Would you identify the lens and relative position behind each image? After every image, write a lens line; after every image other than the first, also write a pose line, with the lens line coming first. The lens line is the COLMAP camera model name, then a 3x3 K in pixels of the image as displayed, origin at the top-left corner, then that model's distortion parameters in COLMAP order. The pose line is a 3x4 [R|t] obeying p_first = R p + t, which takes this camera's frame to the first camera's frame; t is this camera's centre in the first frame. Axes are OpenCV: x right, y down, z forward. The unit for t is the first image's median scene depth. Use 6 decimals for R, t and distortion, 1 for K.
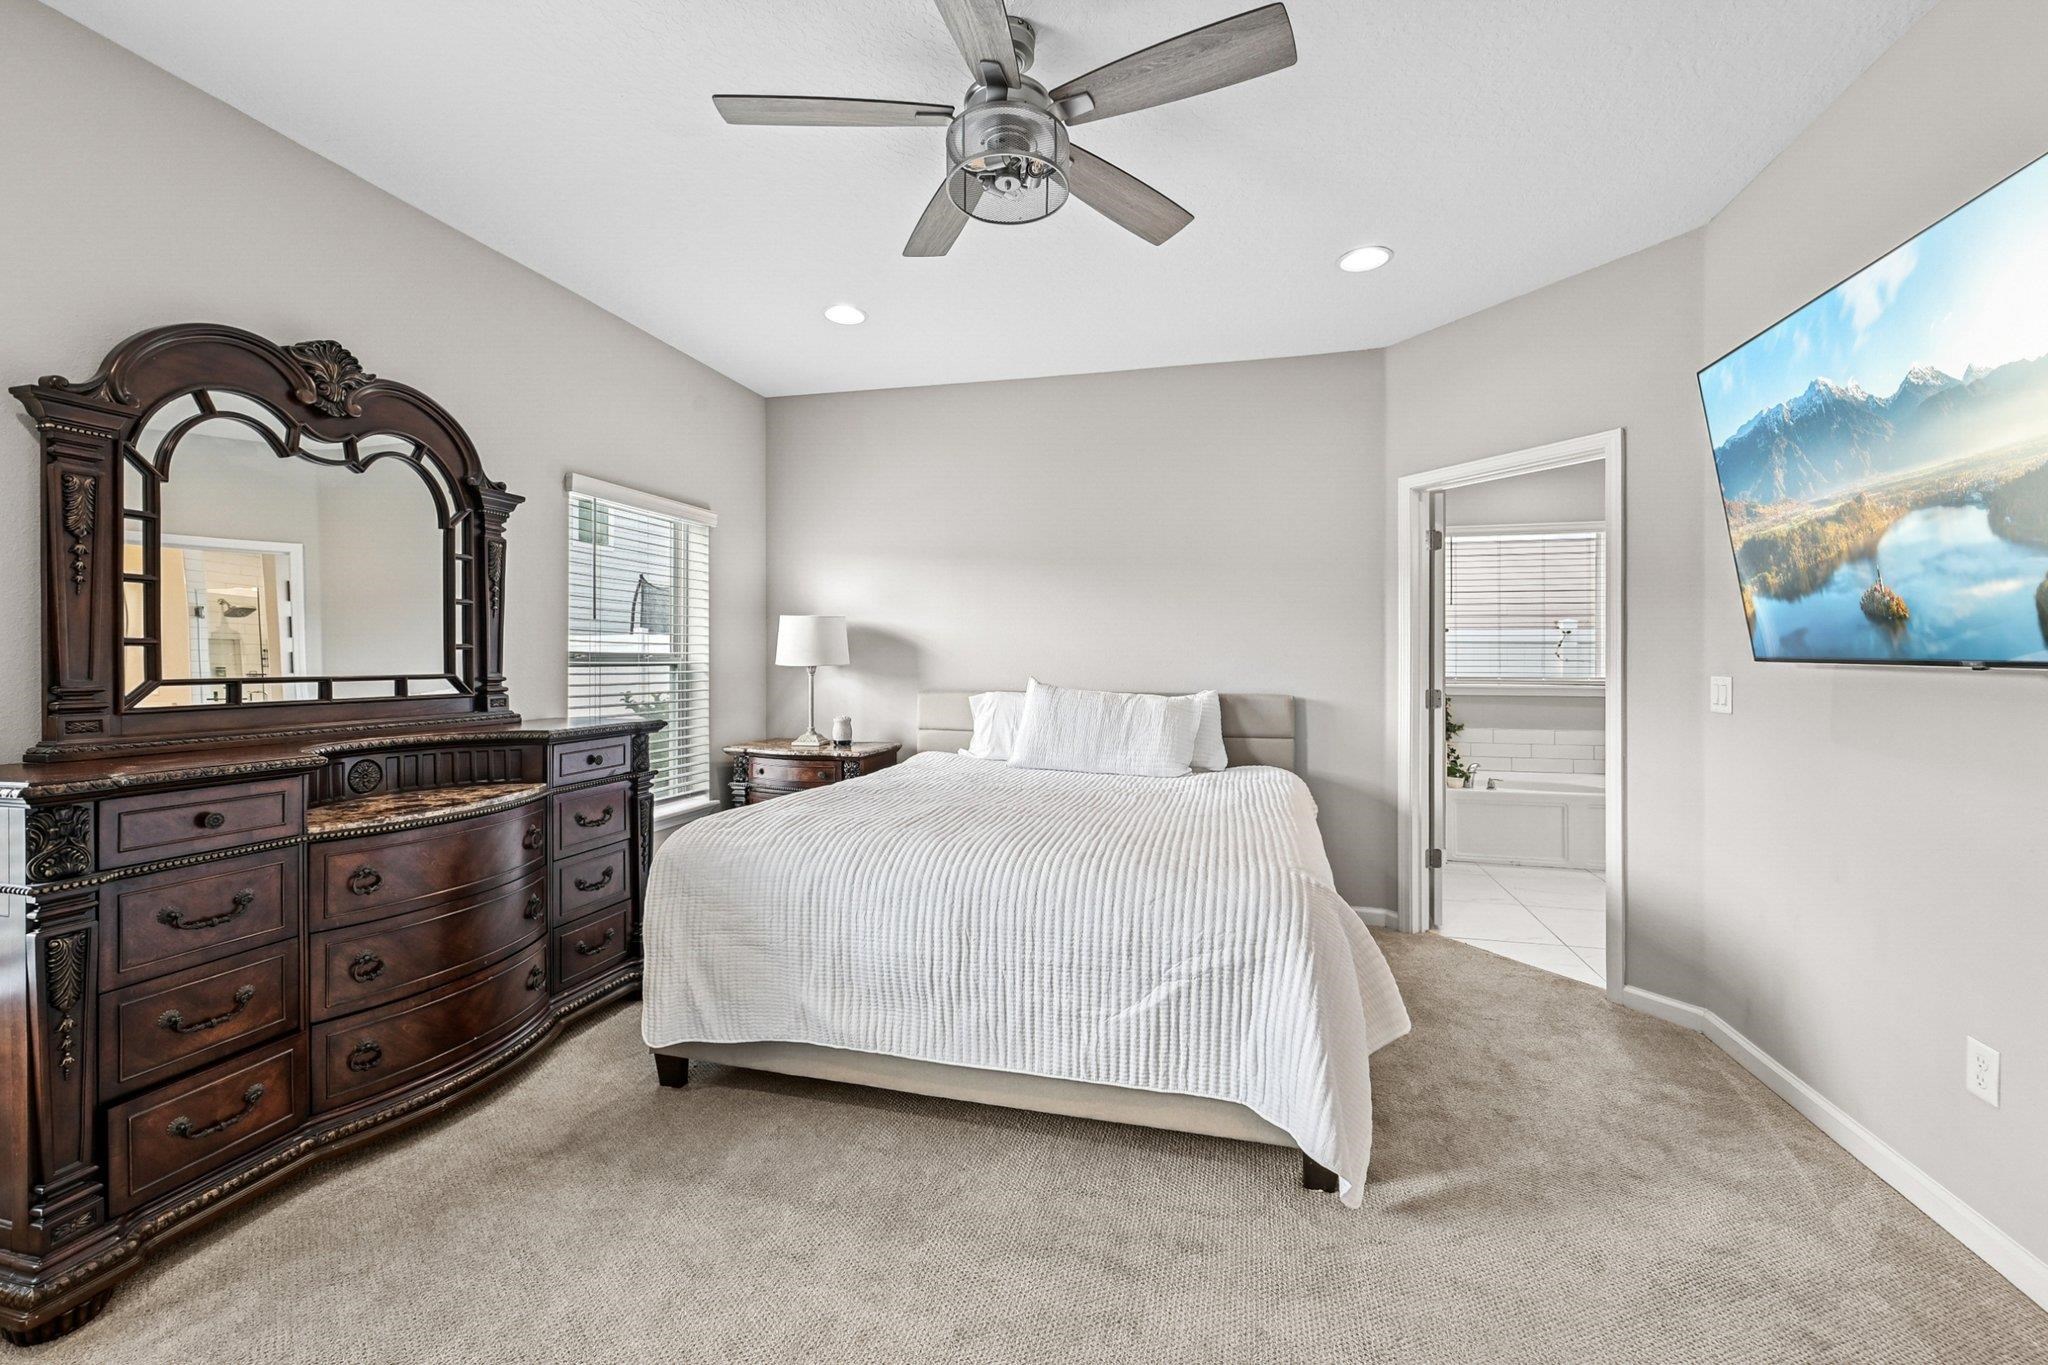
lens RADIAL K [[812.7, 0, 1024.3], [0, 812.7, 662.1], [0, 0, 1]] dist [-0.001497, -0.000426]
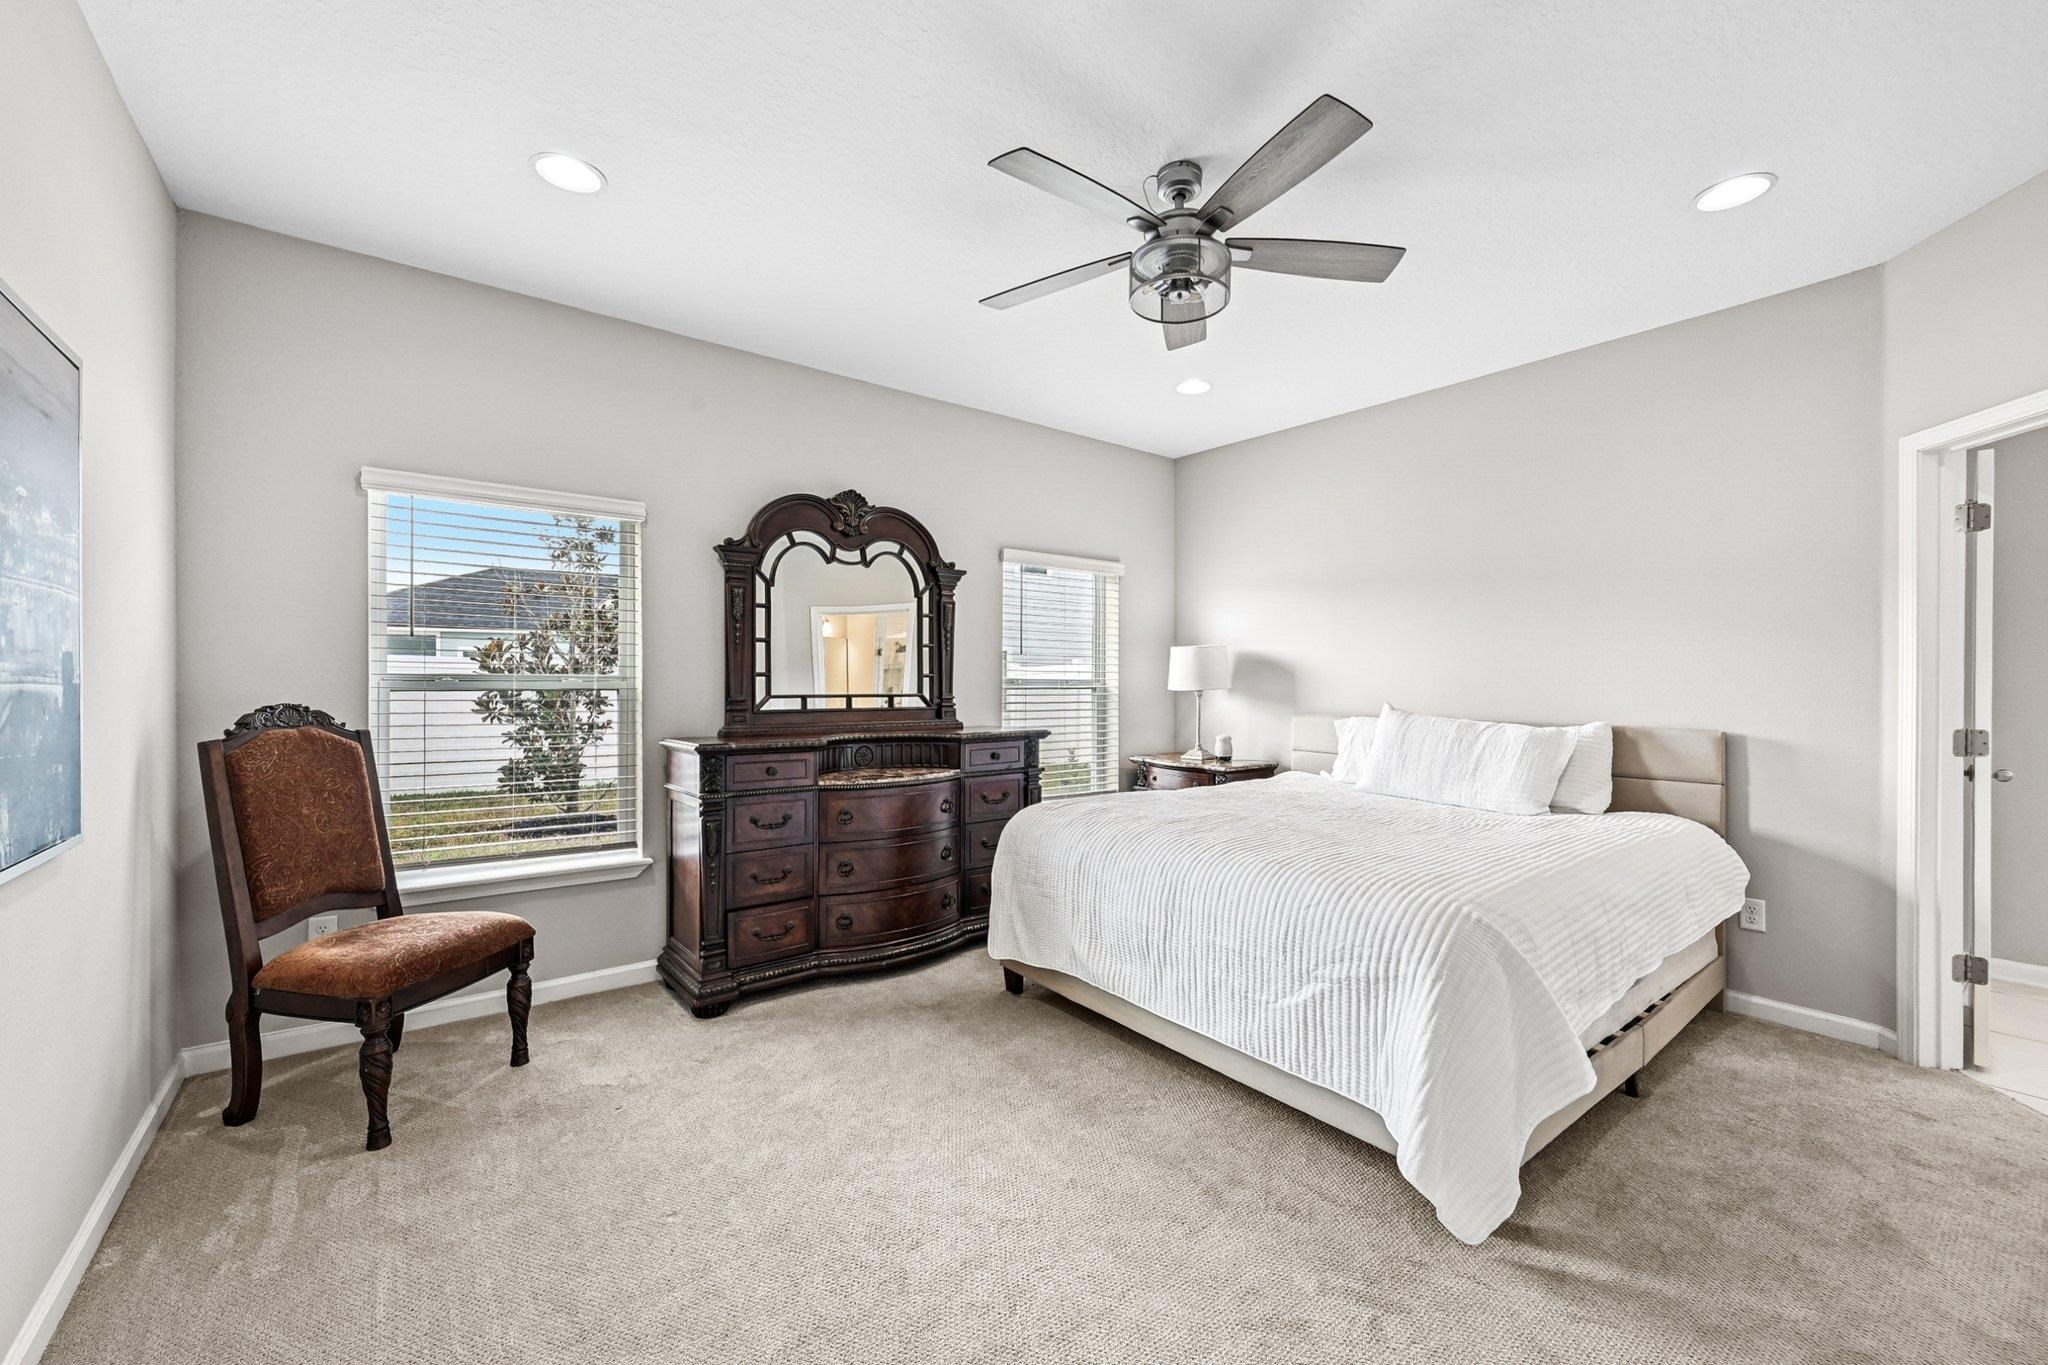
lens RADIAL K [[812.7, 0, 1039.9], [0, 812.7, 685.2], [0, 0, 1]] dist [-0.001497, -0.000426]
pose [[0.796115, 0.004071, -0.605132, 0.428210], [-0.003742, 0.999991, 0.001805, -0.005101], [0.605134, 0.000828, 0.796123, -0.073513]]
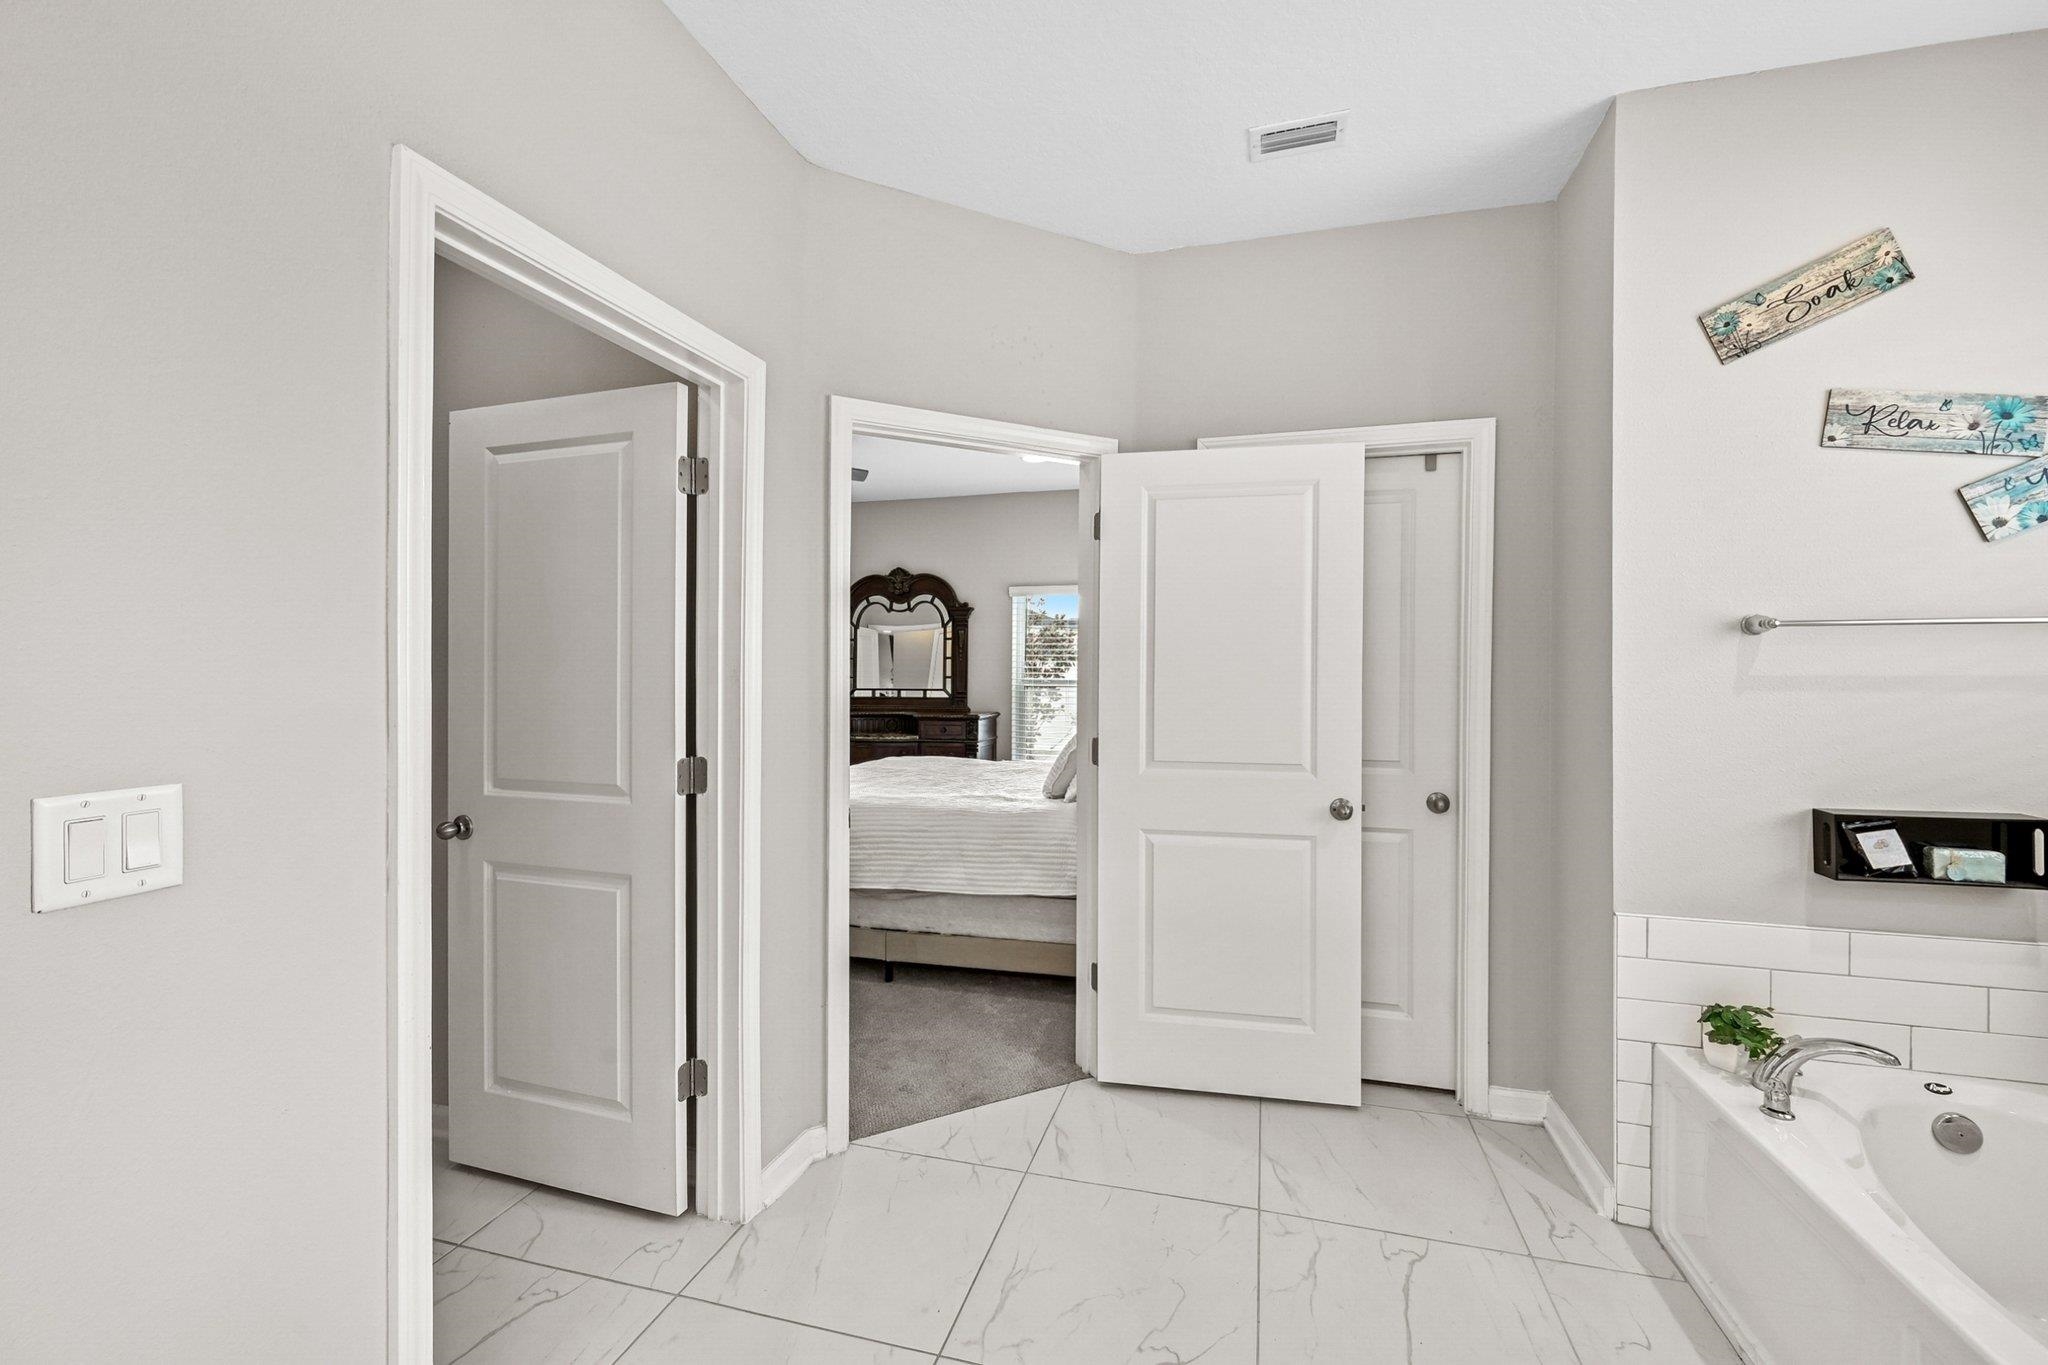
lens RADIAL K [[812.7, 0, 1024.7], [0, 812.7, 675.7], [0, 0, 1]] dist [-0.001497, -0.000426]
pose [[-0.029324, 0.004980, -0.999558, 1.838375], [-0.002507, 0.999984, 0.005055, -0.040805], [0.999567, 0.002654, -0.029311, 1.461173]]
